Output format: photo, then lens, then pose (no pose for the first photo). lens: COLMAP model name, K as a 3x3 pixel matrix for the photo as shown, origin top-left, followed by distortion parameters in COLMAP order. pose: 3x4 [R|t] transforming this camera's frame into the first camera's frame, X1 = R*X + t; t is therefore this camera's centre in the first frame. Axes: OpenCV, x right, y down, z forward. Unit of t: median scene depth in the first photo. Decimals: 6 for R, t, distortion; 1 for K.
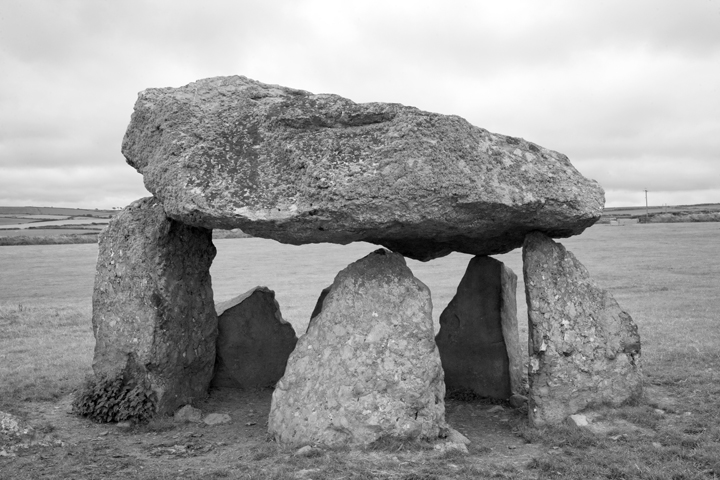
lens RADIAL K [[708.3, 0, 361.7], [0, 708.3, 244.0], [0, 0, 1]] dist [0.017648, 0.019424]
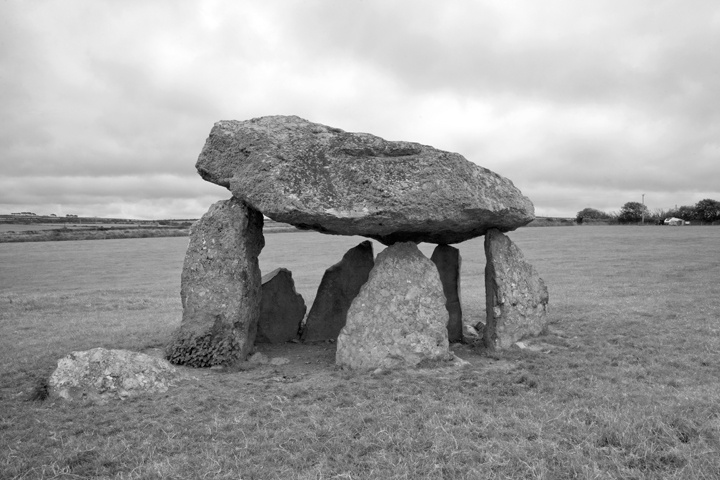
lens RADIAL K [[589.2, 0, 377.6], [0, 589.2, 231.1], [0, 0, 1]] dist [-0.103880, 0.084157]
pose [[0.950854, 0.009523, 0.309492, -0.421417], [-0.001786, 0.999679, -0.025273, 0.022995], [-0.309633, 0.023478, 0.950566, -0.168668]]
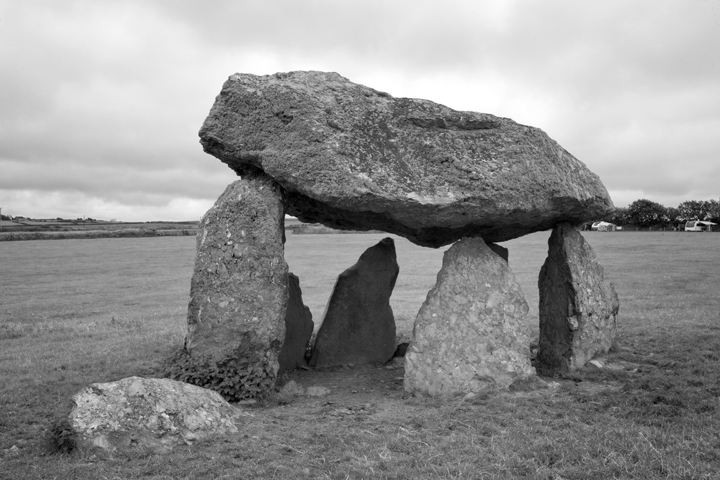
lens RADIAL K [[774.0, 0, 373.3], [0, 774.0, 240.7], [0, 0, 1]] dist [0.005972, 0.031826]
pose [[0.868148, 0.013758, 0.496114, -0.792277], [-0.003631, 0.999765, -0.021373, 0.050284], [-0.496291, 0.016753, 0.867994, -0.058626]]
